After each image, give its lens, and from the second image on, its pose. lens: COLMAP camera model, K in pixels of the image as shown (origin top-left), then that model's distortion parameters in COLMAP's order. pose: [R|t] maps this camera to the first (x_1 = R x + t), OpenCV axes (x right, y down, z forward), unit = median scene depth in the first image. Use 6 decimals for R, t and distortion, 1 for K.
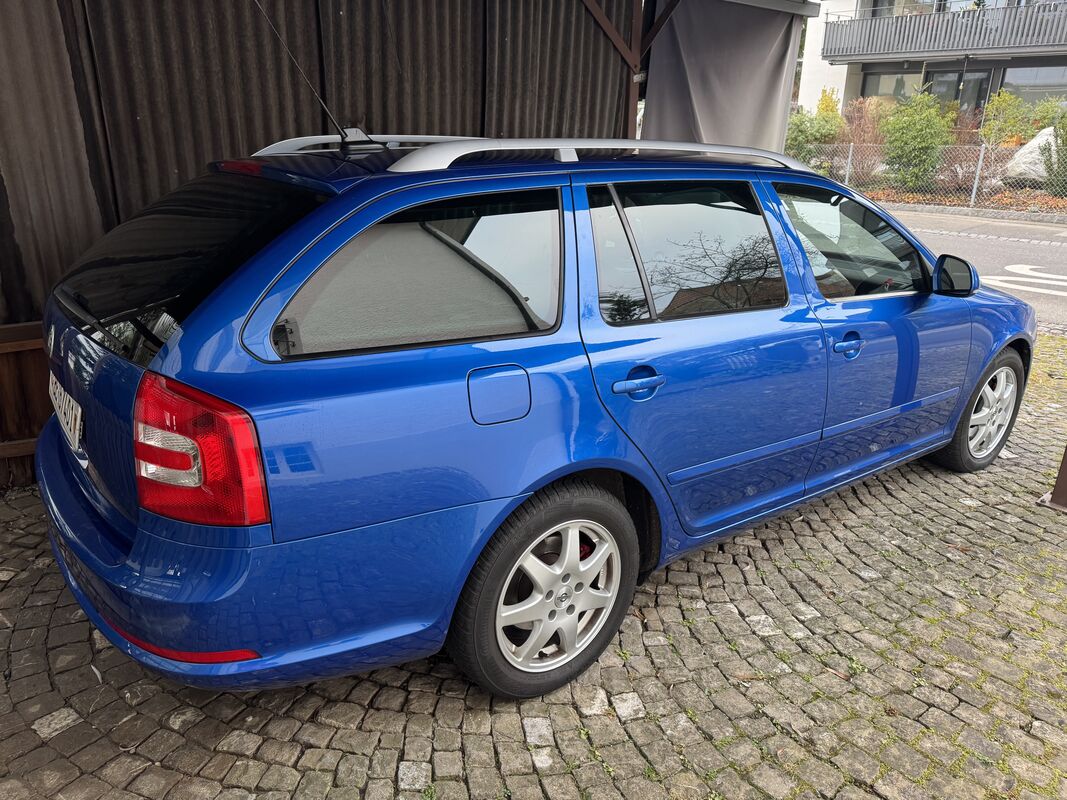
lens RADIAL K [[857.5, 0, 533.5], [0, 857.5, 400.0], [0, 0, 1]] dist [0.072339, -0.001423]
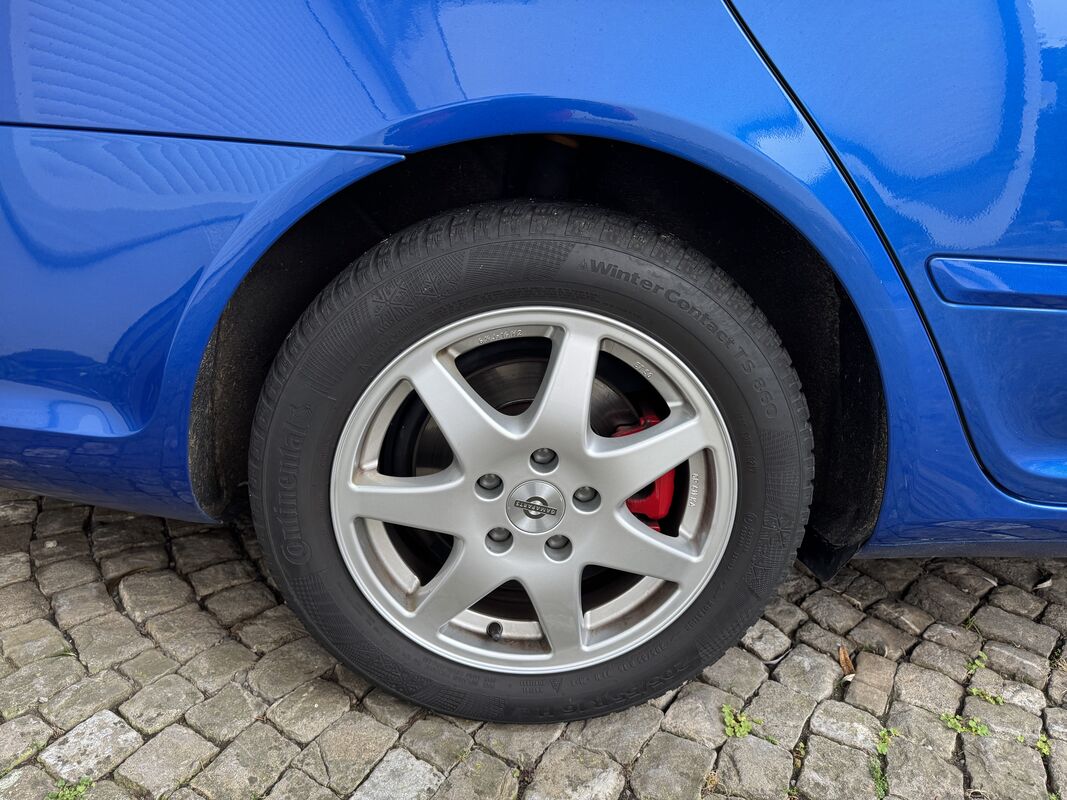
lens RADIAL K [[763.5, 0, 533.5], [0, 763.5, 400.0], [0, 0, 1]] dist [0.001742, -0.002529]
pose [[0.795774, 0.183004, -0.577281, 0.225187], [-0.201929, 0.978879, 0.031958, 0.164912], [0.570937, 0.091139, 0.815920, 0.687748]]
